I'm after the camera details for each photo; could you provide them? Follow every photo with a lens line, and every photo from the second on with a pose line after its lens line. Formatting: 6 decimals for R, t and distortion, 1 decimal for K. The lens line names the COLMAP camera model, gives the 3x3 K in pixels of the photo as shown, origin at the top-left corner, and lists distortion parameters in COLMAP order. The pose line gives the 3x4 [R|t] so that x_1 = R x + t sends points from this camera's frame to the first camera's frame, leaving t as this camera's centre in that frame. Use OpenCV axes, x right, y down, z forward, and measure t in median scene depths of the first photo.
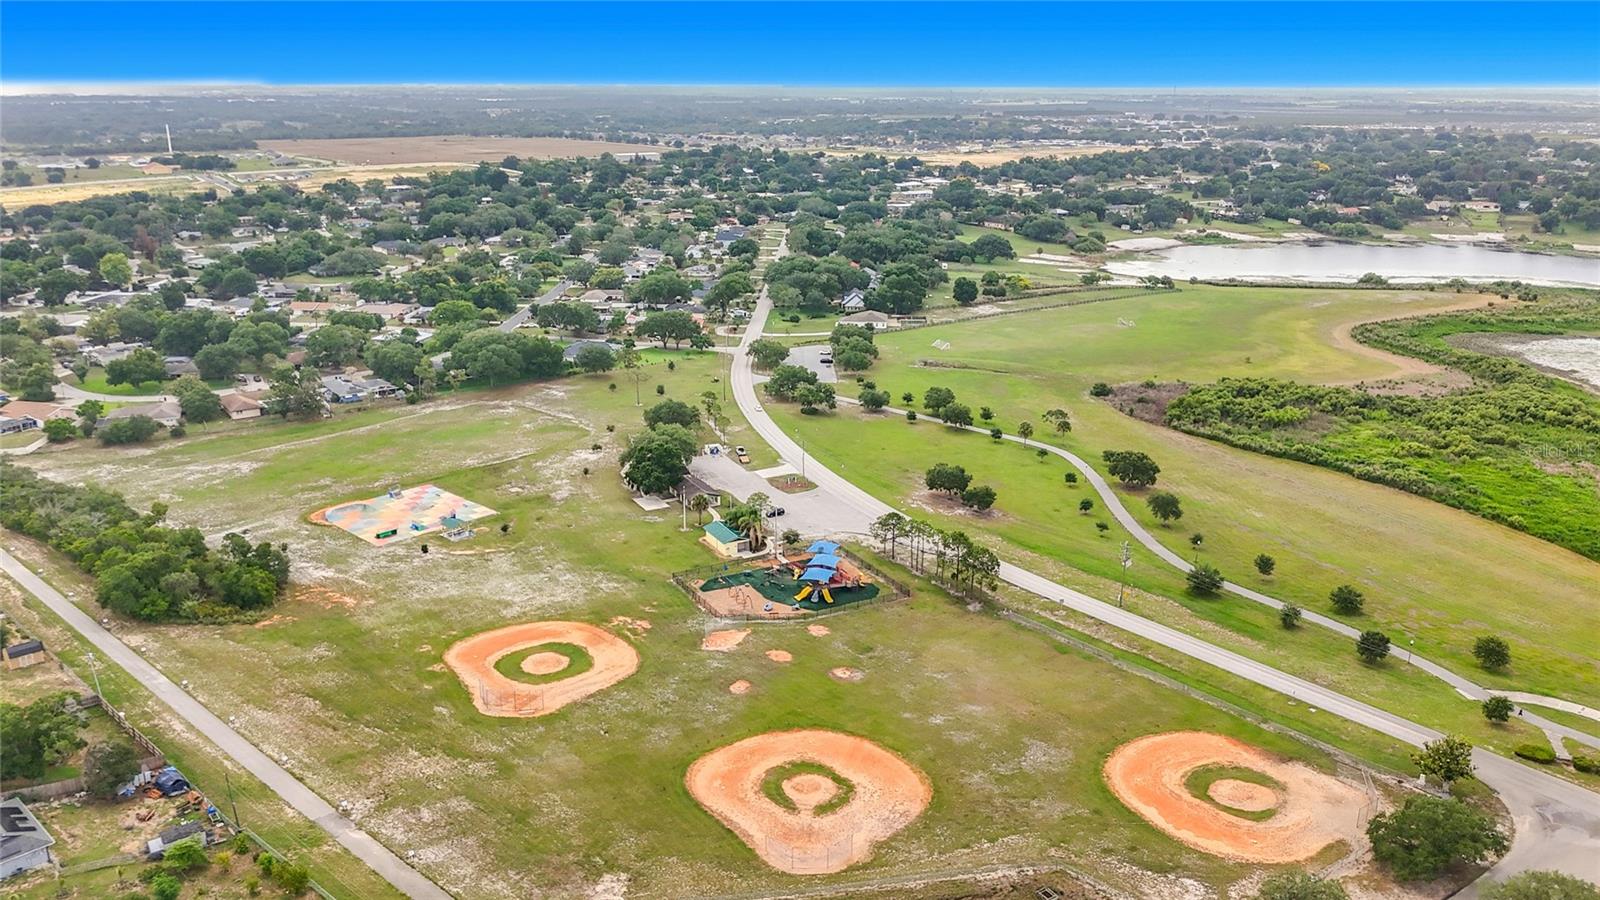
lens RADIAL K [[1201.3, 0, 811.3], [0, 1201.3, 479.7], [0, 0, 1]] dist [0.053202, -0.077977]
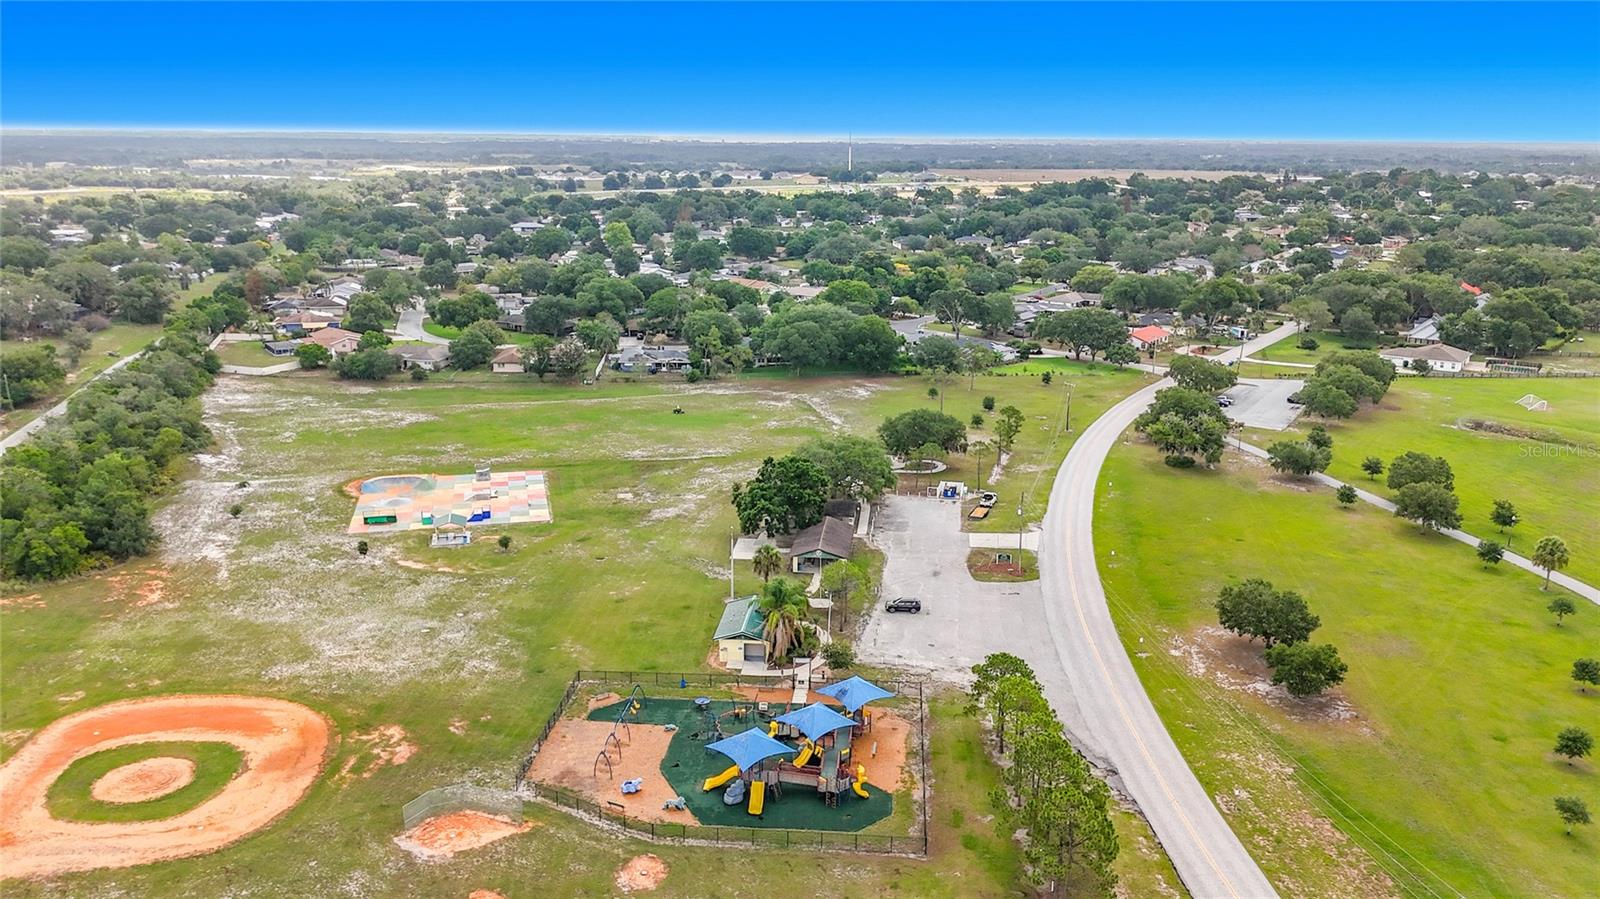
lens RADIAL K [[1215.5, 0, 800.0], [0, 1215.5, 449.5], [0, 0, 1]] dist [0.058218, -0.078975]
pose [[0.840296, 0.140946, -0.523485, 0.213554], [-0.174597, 0.984523, -0.015184, -0.026729], [0.513243, 0.104158, 0.851899, 0.491631]]
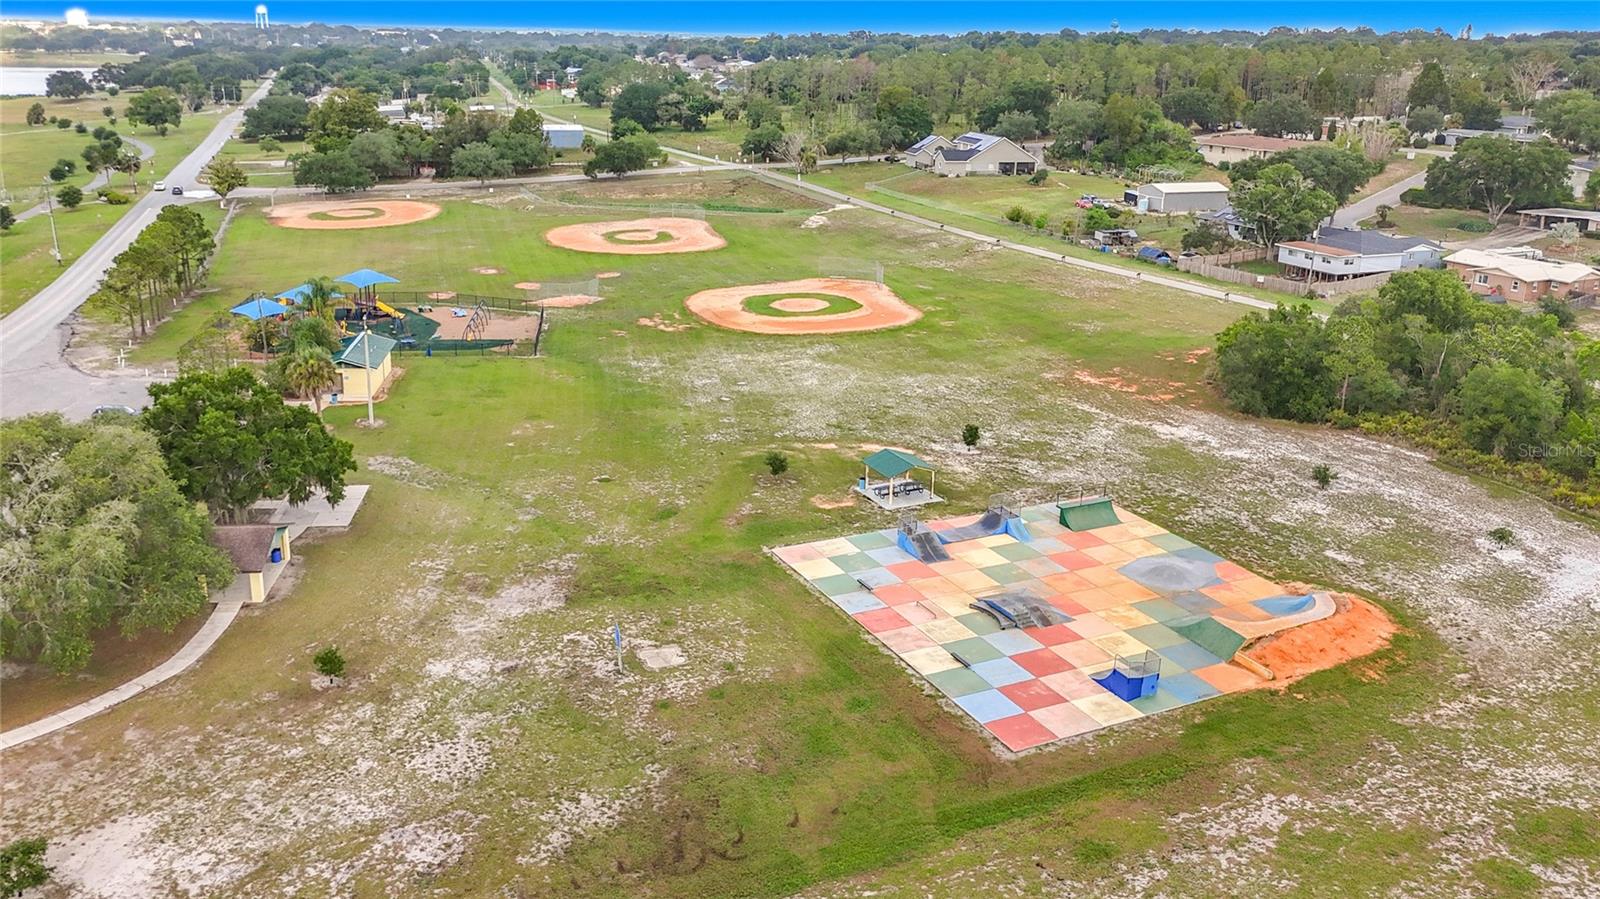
lens RADIAL K [[1294.7, 0, 800.0], [0, 1294.7, 449.5], [0, 0, 1]] dist [0.008572, -0.102353]
pose [[-0.934609, -0.122217, 0.334019, -0.380895], [0.095130, 0.819001, 0.565852, -0.185090], [-0.342719, 0.560625, -0.753819, 1.249634]]
